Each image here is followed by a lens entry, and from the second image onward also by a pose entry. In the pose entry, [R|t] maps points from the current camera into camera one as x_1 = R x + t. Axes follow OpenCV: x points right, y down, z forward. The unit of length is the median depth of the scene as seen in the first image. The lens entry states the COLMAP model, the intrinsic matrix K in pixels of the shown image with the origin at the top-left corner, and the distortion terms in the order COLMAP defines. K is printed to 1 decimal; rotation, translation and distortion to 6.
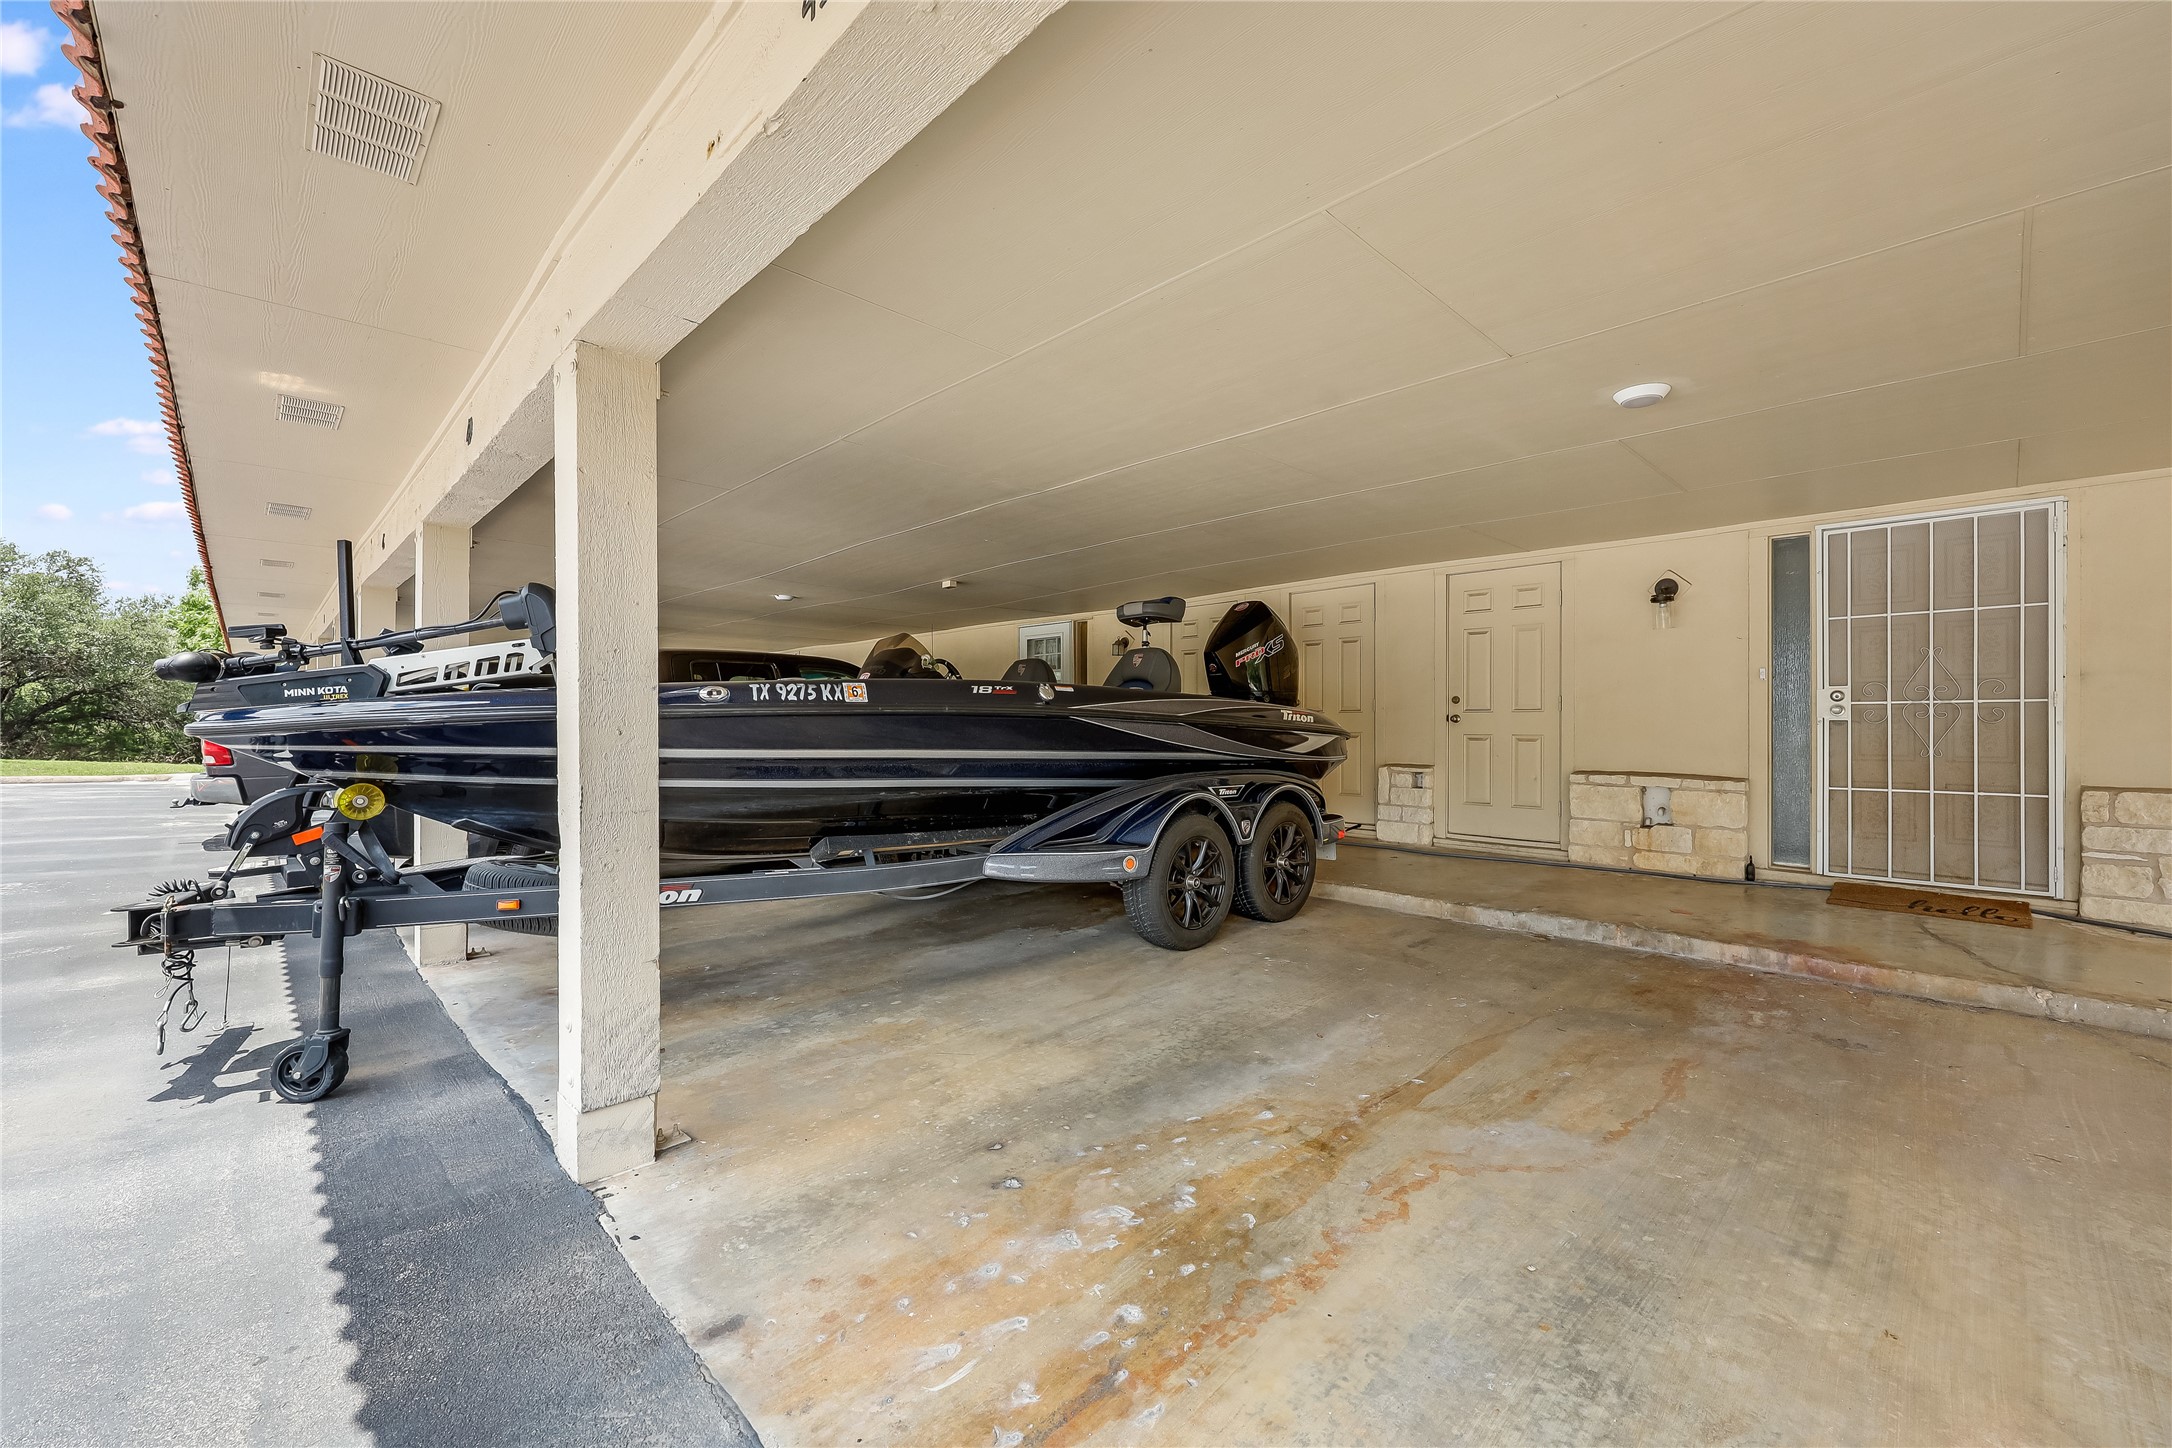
lens RADIAL K [[883.2, 0, 1072.9], [0, 883.2, 724.0], [0, 0, 1]] dist [-0.002155, 0.000064]
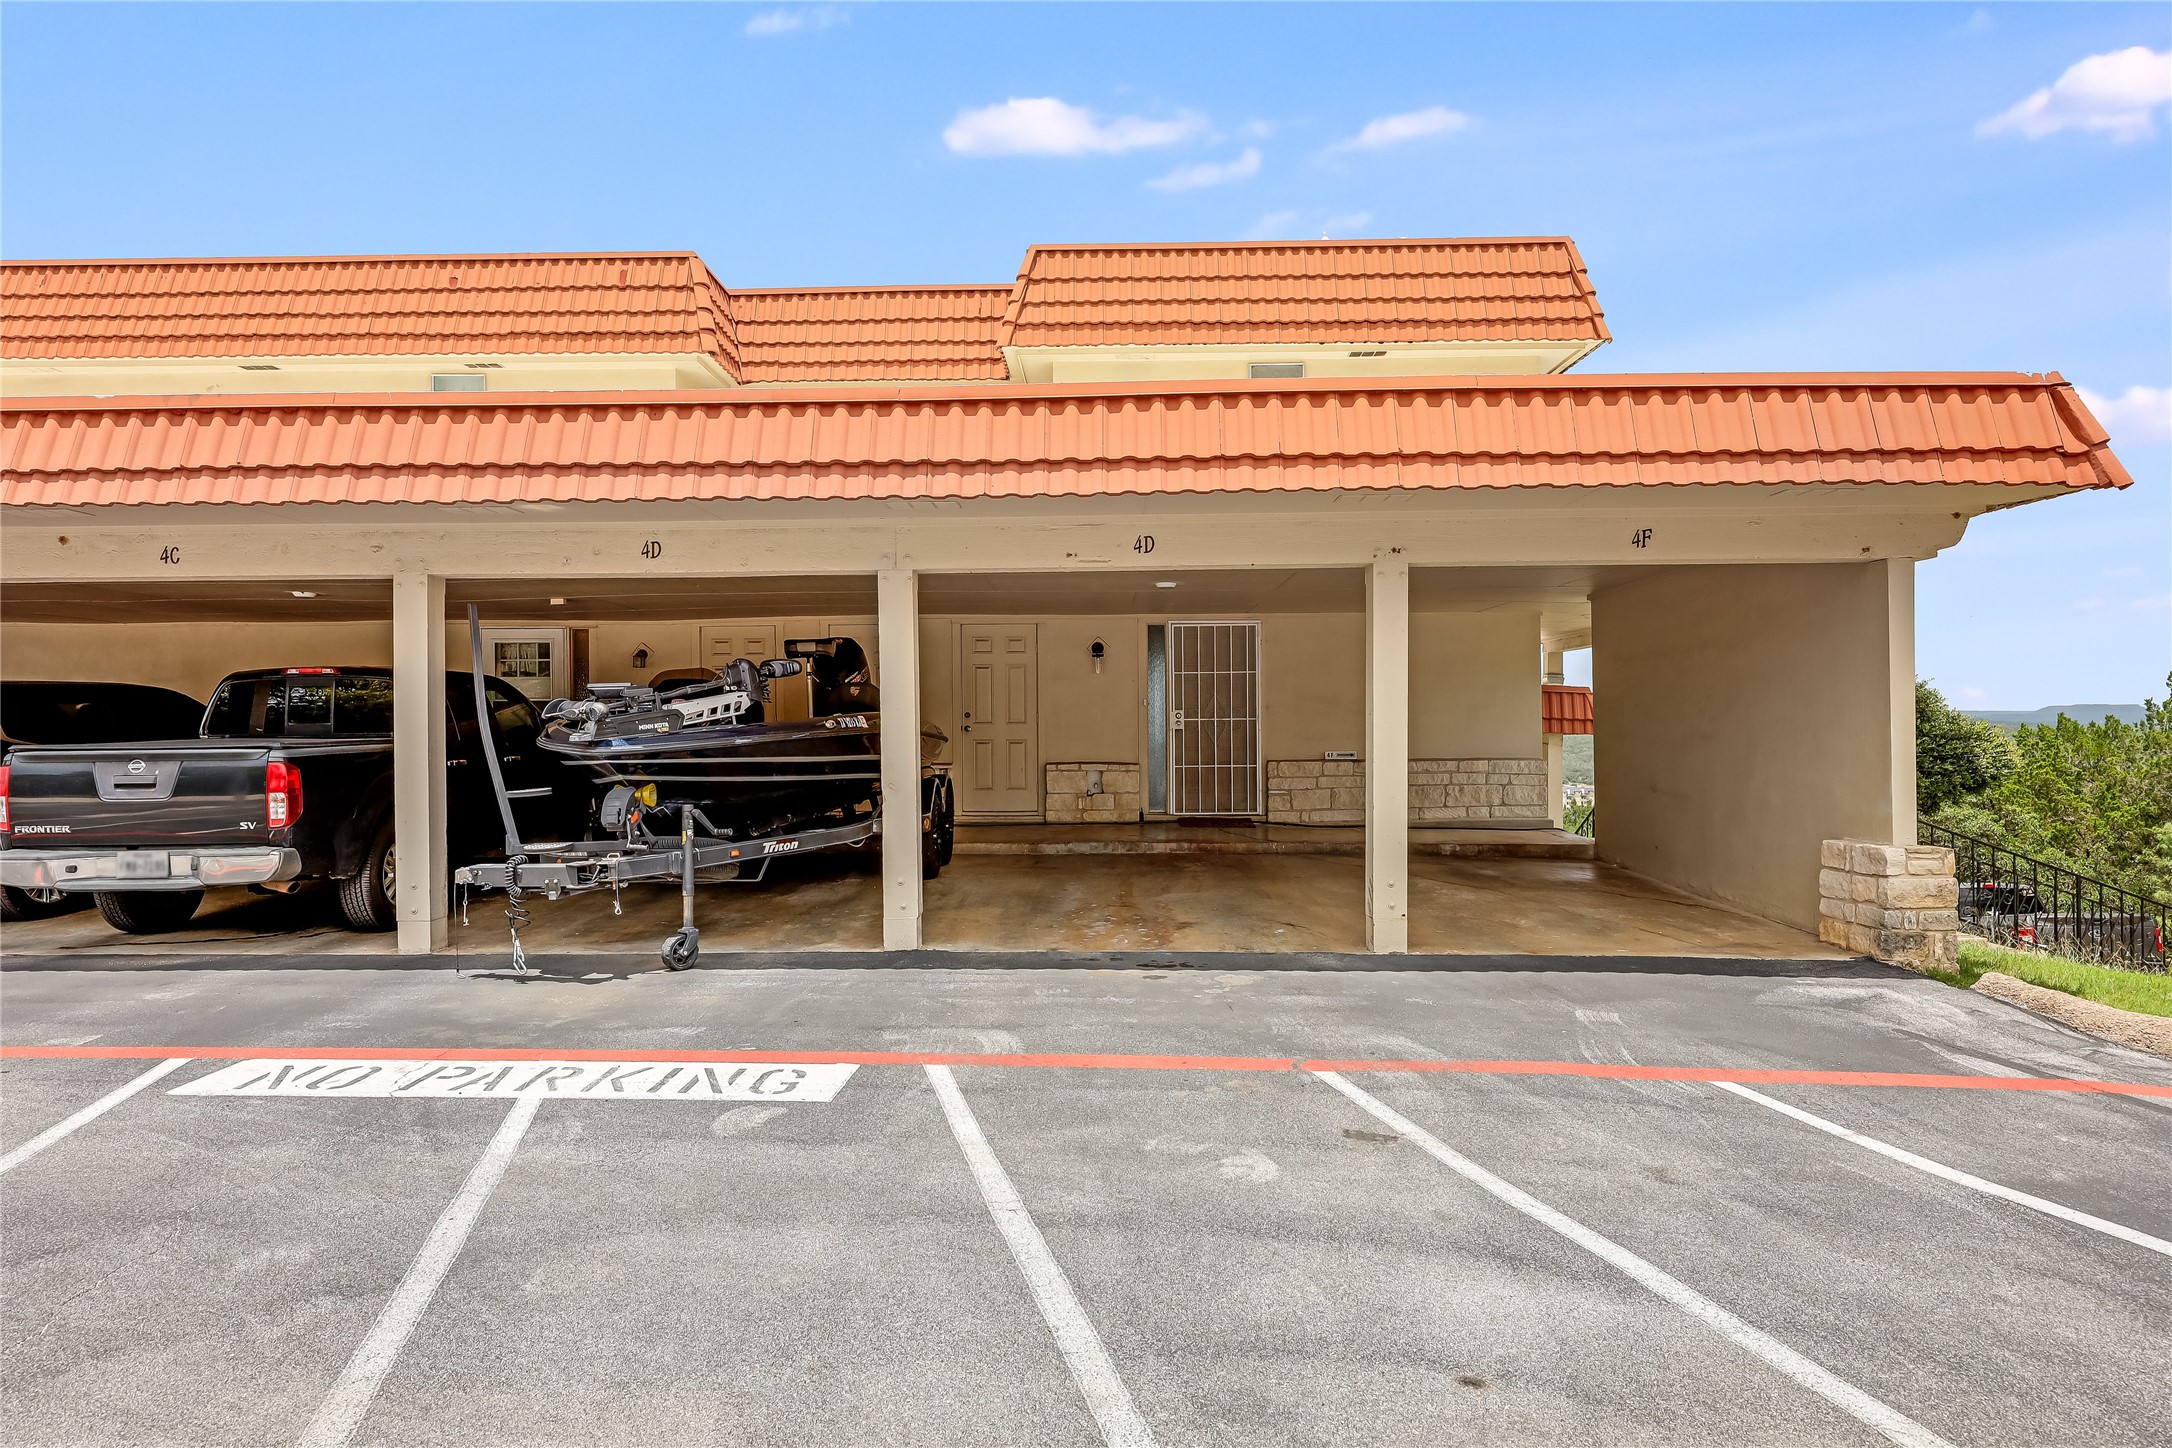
lens RADIAL K [[1263.2, 0, 1090.6], [0, 1263.2, 721.4], [0, 0, 1]] dist [-0.000325, 0.000010]
pose [[0.697814, -0.006713, 0.716248, -1.125178], [0.007466, 0.999970, 0.002099, -0.026541], [-0.716240, 0.003883, 0.697843, -0.689033]]
